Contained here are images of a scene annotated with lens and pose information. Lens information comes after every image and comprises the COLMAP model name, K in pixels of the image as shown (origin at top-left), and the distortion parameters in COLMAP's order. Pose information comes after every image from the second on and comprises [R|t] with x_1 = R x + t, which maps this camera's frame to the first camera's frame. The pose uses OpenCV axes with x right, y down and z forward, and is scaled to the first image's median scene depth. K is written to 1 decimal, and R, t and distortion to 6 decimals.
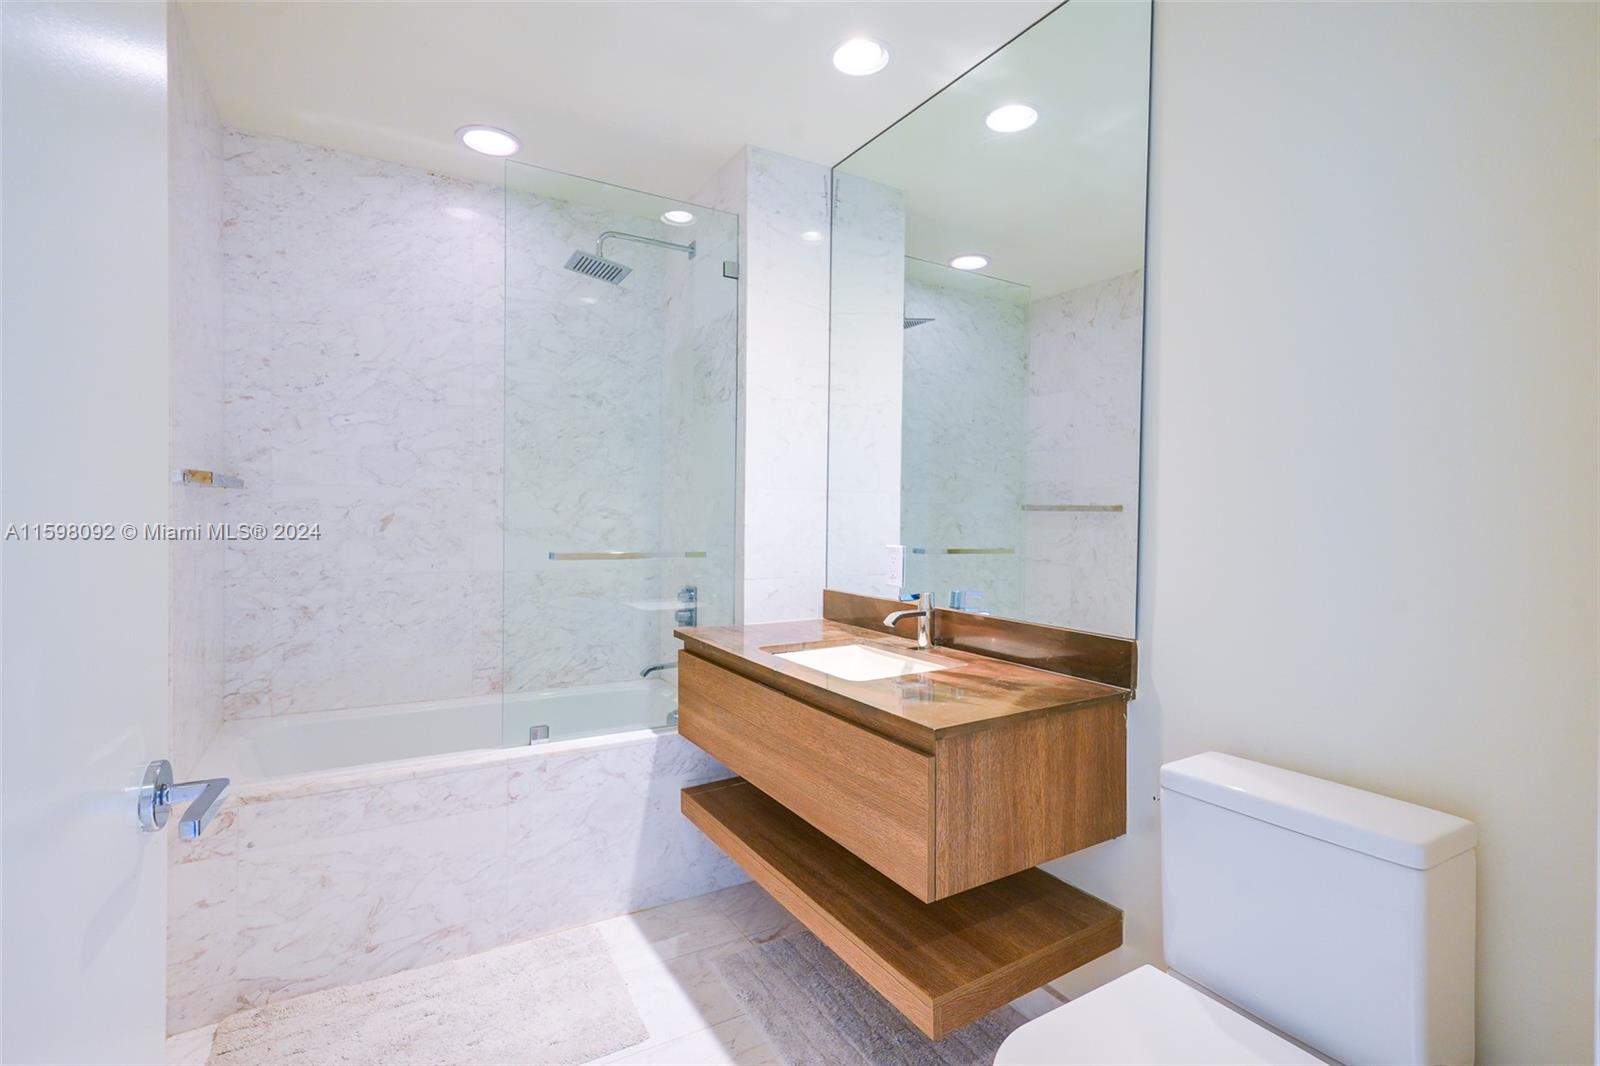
lens RADIAL K [[754.4, 0, 797.4], [0, 754.4, 541.2], [0, 0, 1]] dist [0.012276, 0.000985]
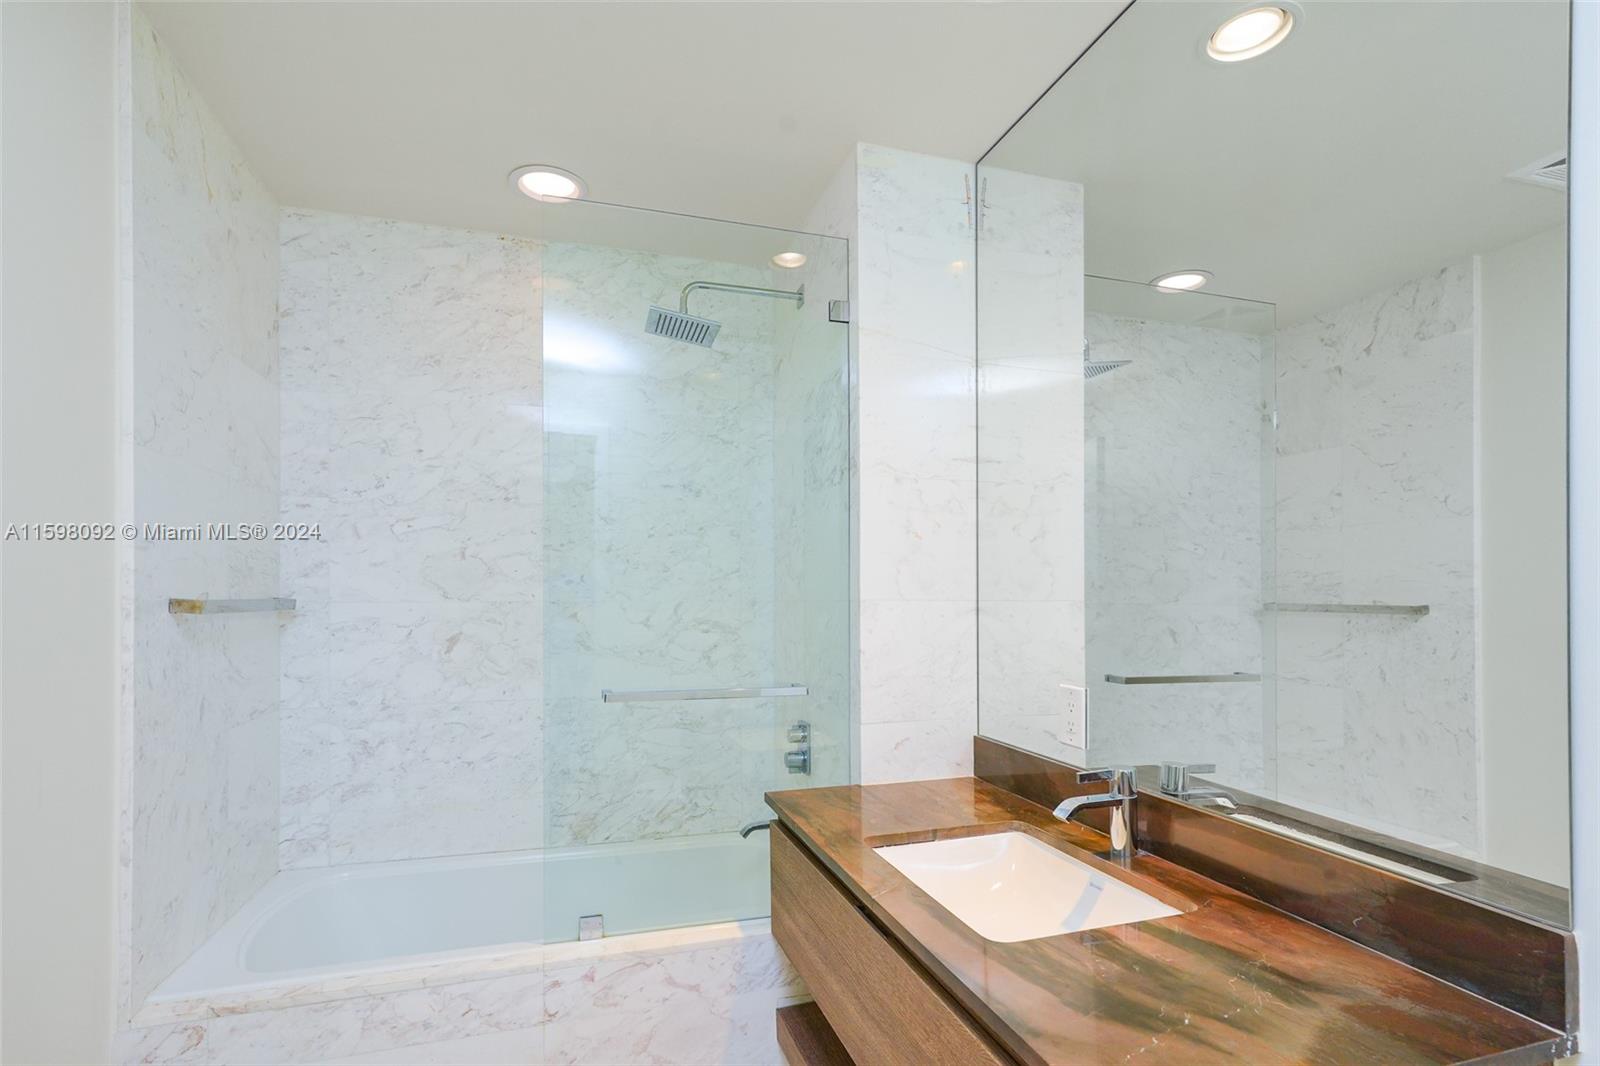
lens RADIAL K [[780.2, 0, 803.6], [0, 780.2, 594.2], [0, 0, 1]] dist [0.001614, 0.010022]
pose [[0.973968, -0.012999, -0.226311, 0.048328], [0.004317, 0.999237, -0.038817, -0.045696], [0.226643, 0.036830, 0.973281, 0.235783]]
